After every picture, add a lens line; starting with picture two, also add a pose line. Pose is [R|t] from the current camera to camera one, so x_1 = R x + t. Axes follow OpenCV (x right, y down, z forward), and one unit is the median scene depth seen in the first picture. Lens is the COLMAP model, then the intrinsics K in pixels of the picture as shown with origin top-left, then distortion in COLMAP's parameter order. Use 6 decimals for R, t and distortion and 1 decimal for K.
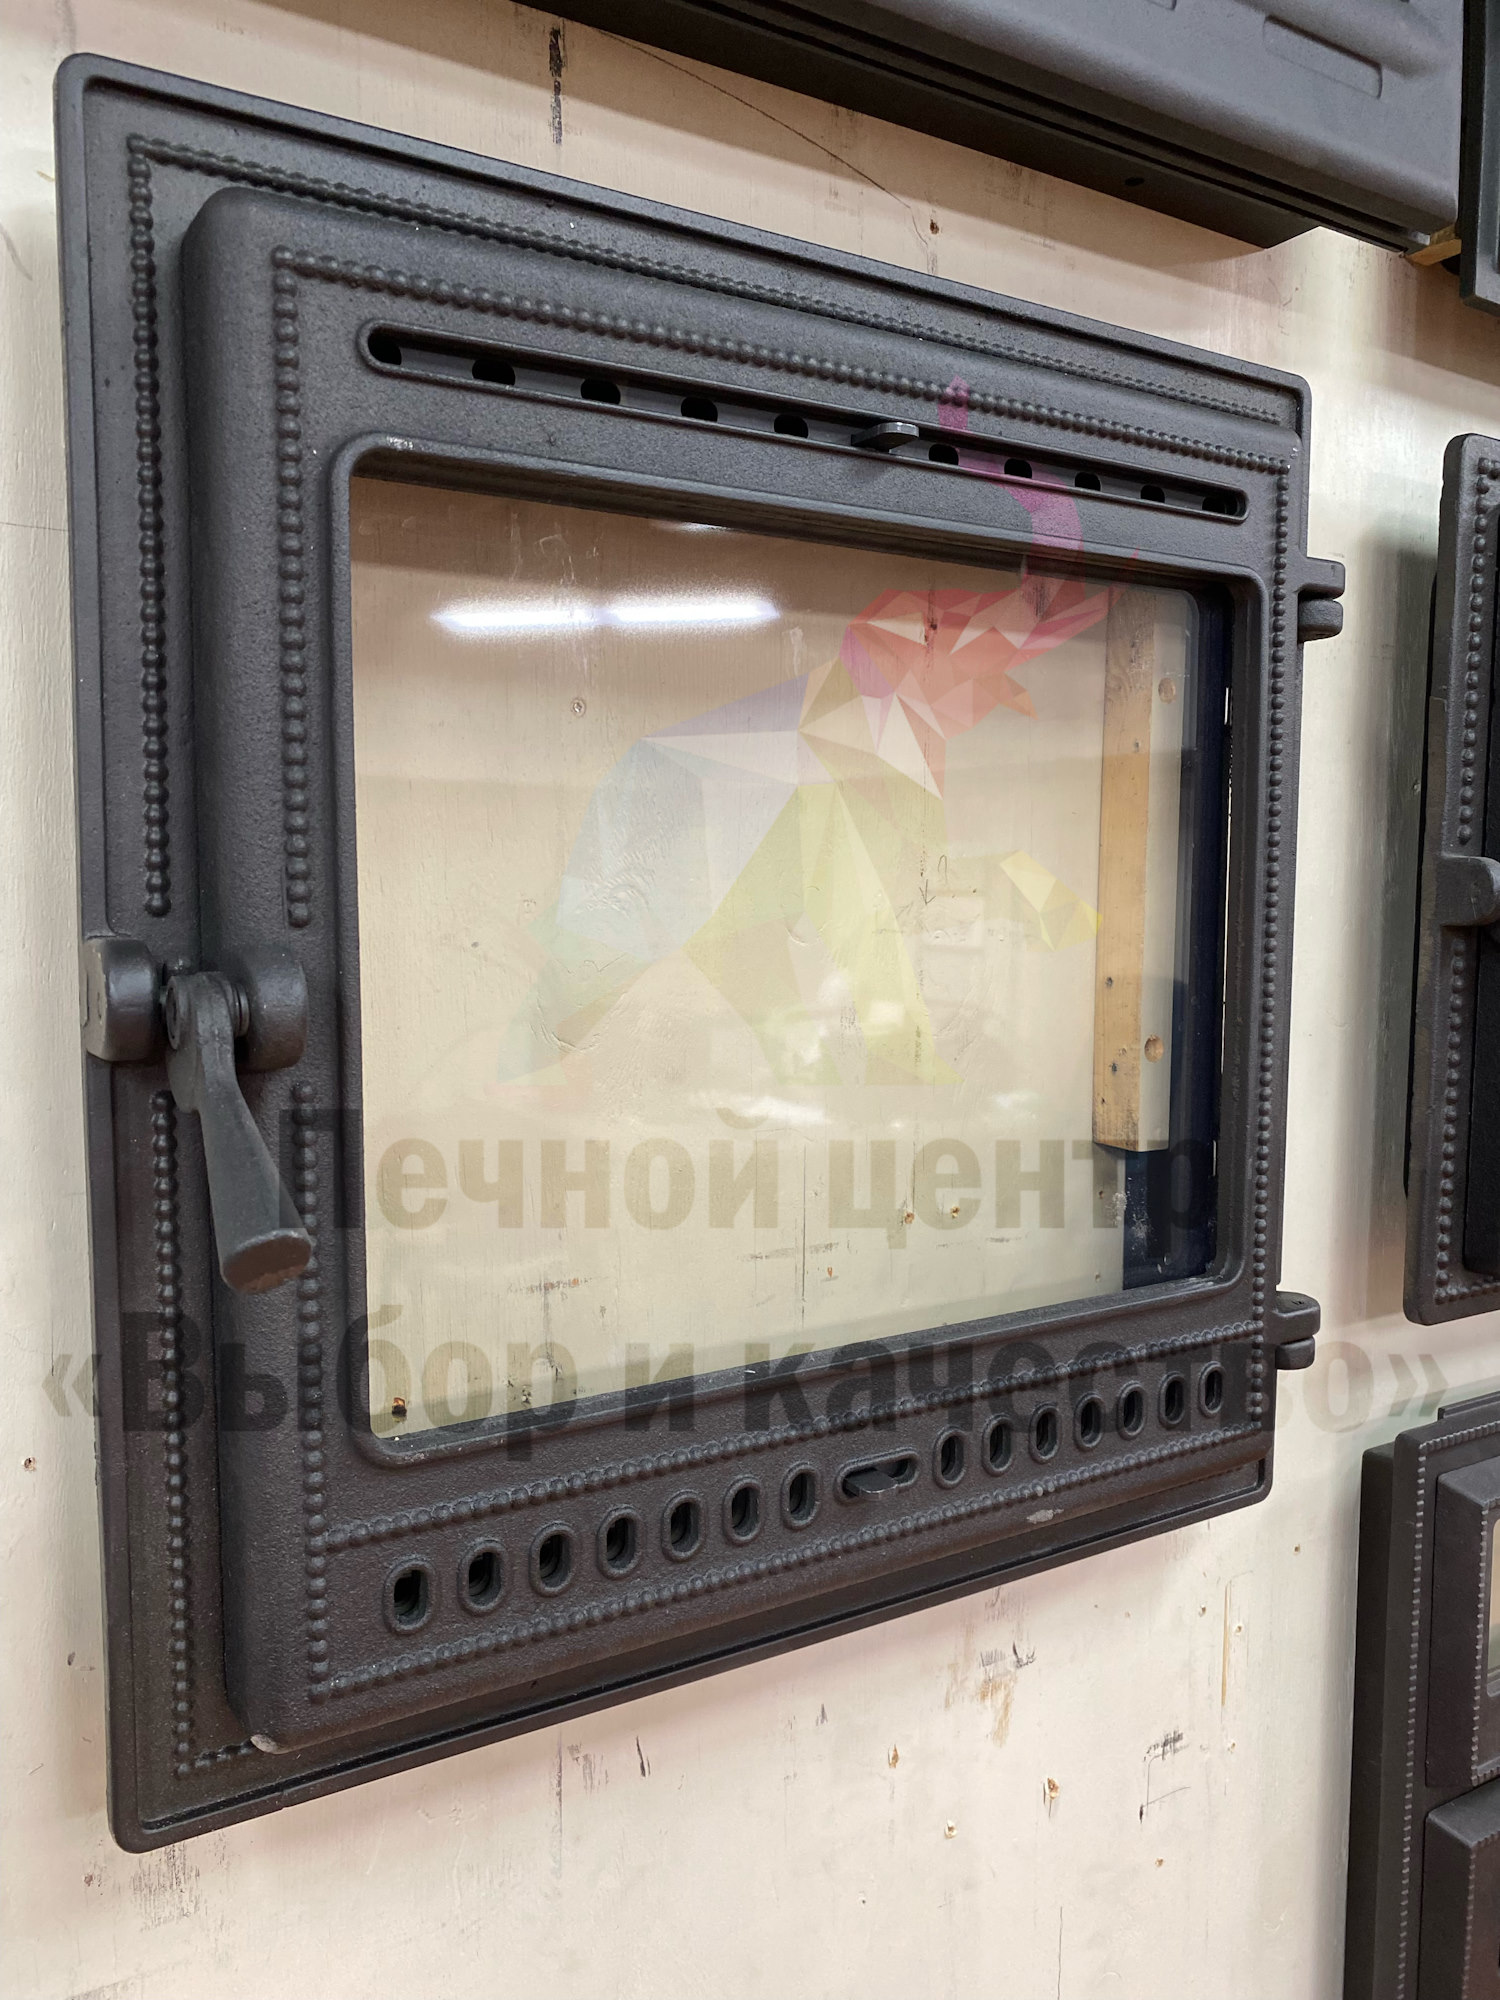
lens RADIAL K [[1532.8, 0, 751.3], [0, 1532.8, 1002.6], [0, 0, 1]] dist [0.004339, -0.000233]
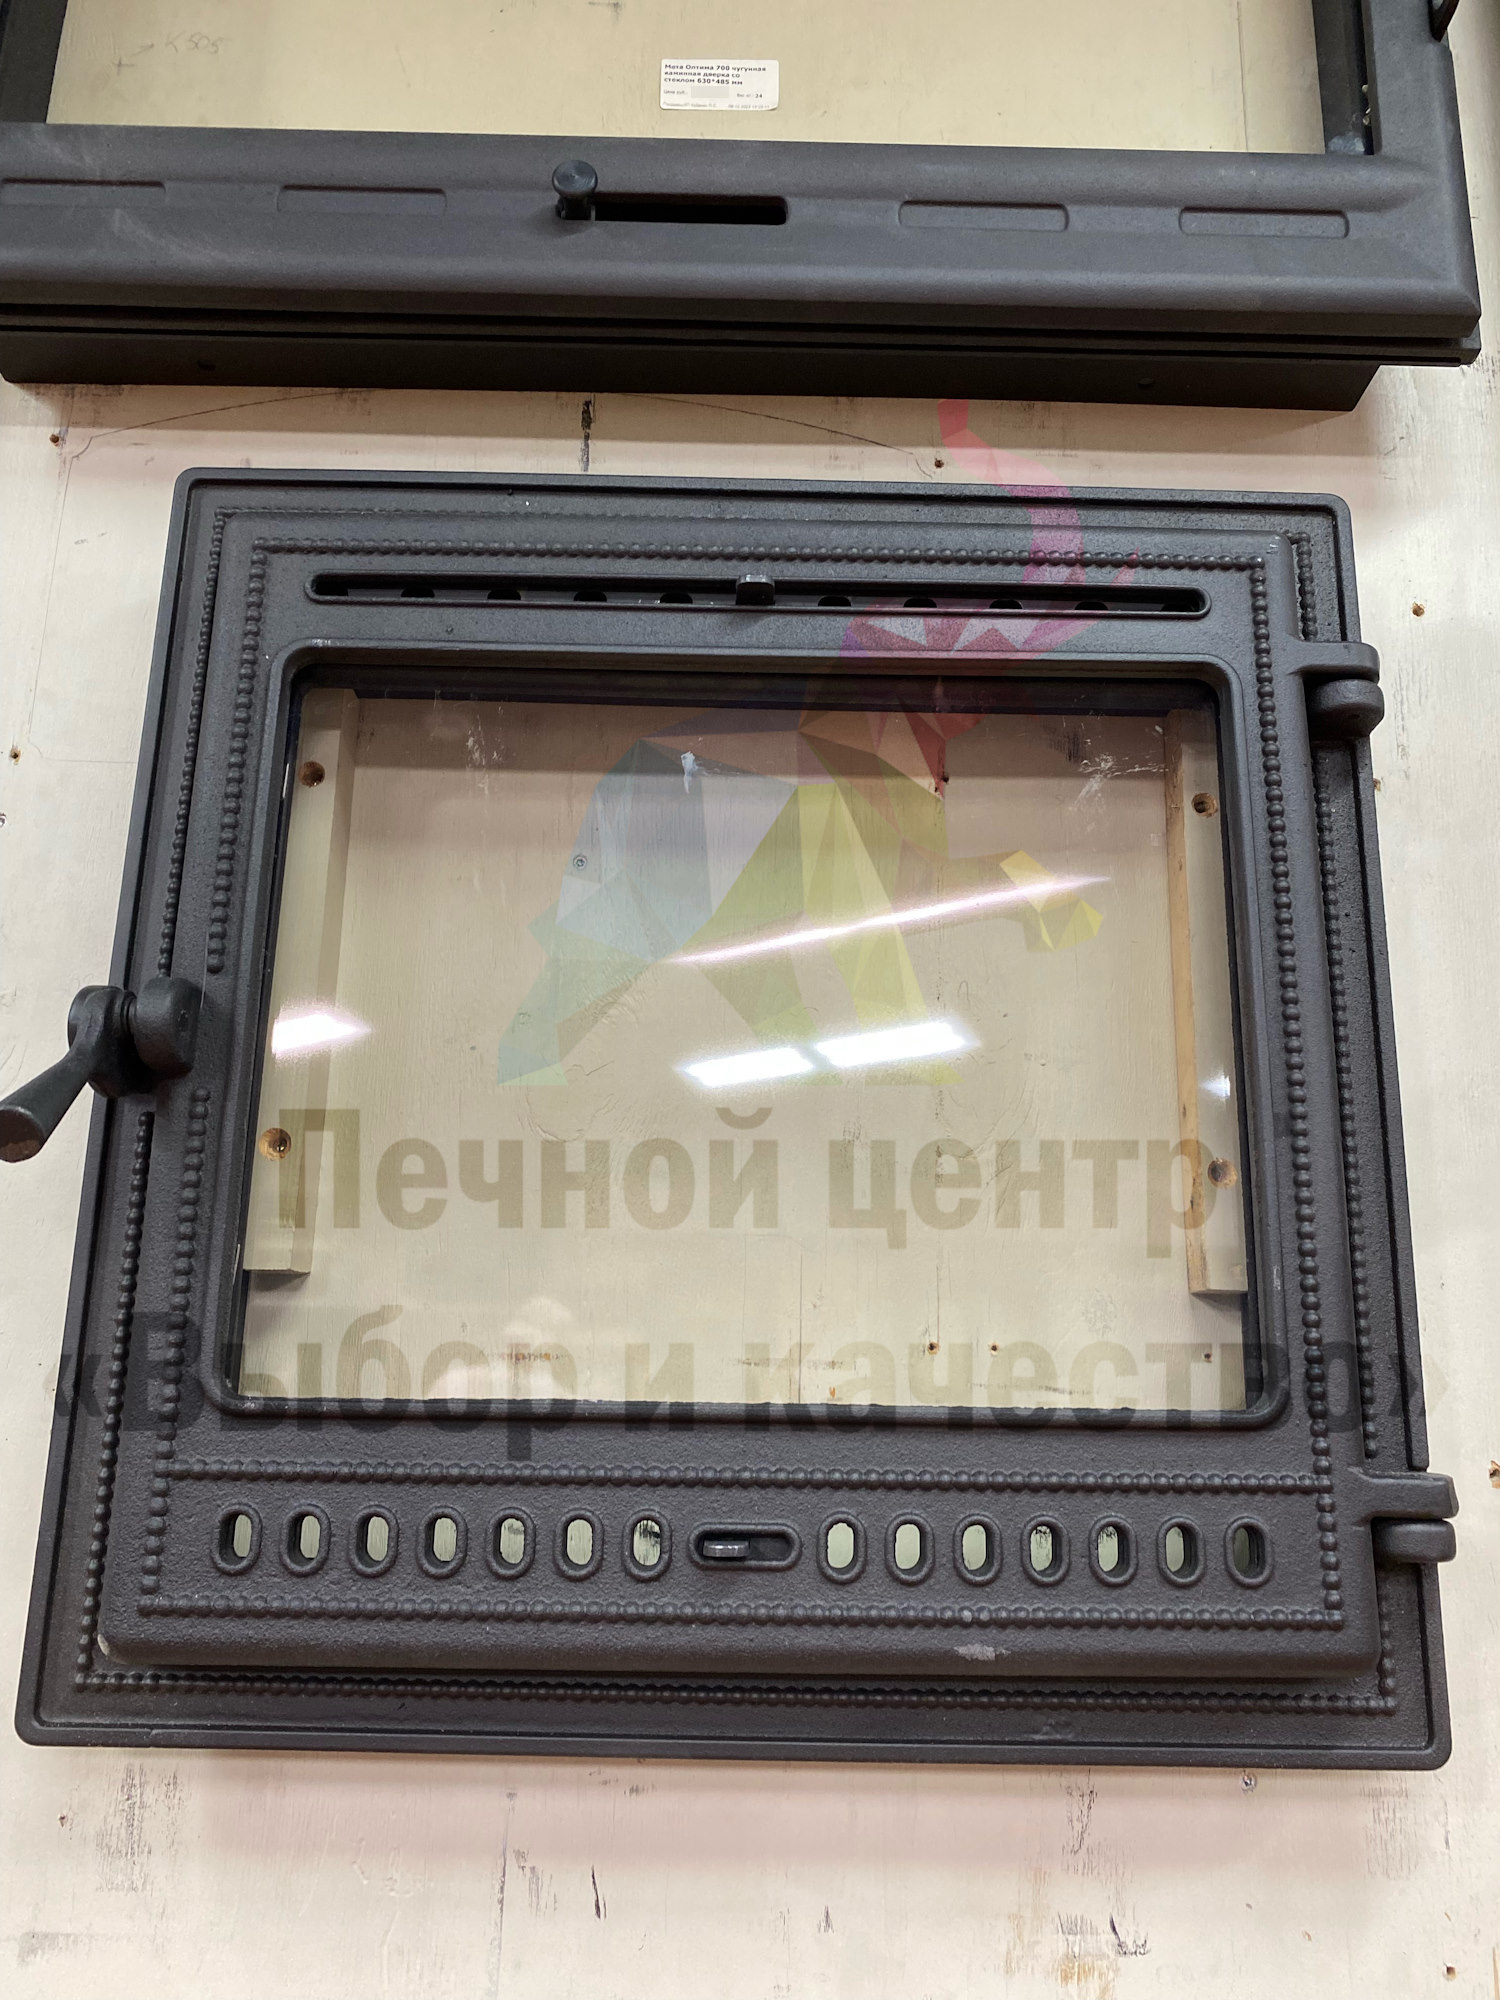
lens RADIAL K [[1532.8, 0, 755.8], [0, 1532.8, 1002.4], [0, 0, 1]] dist [0.004339, -0.000233]
pose [[0.856321, -0.116546, -0.503122, 0.557443], [-0.056173, 0.947405, -0.315068, 0.263927], [0.513381, 0.298061, 0.804736, 0.121090]]
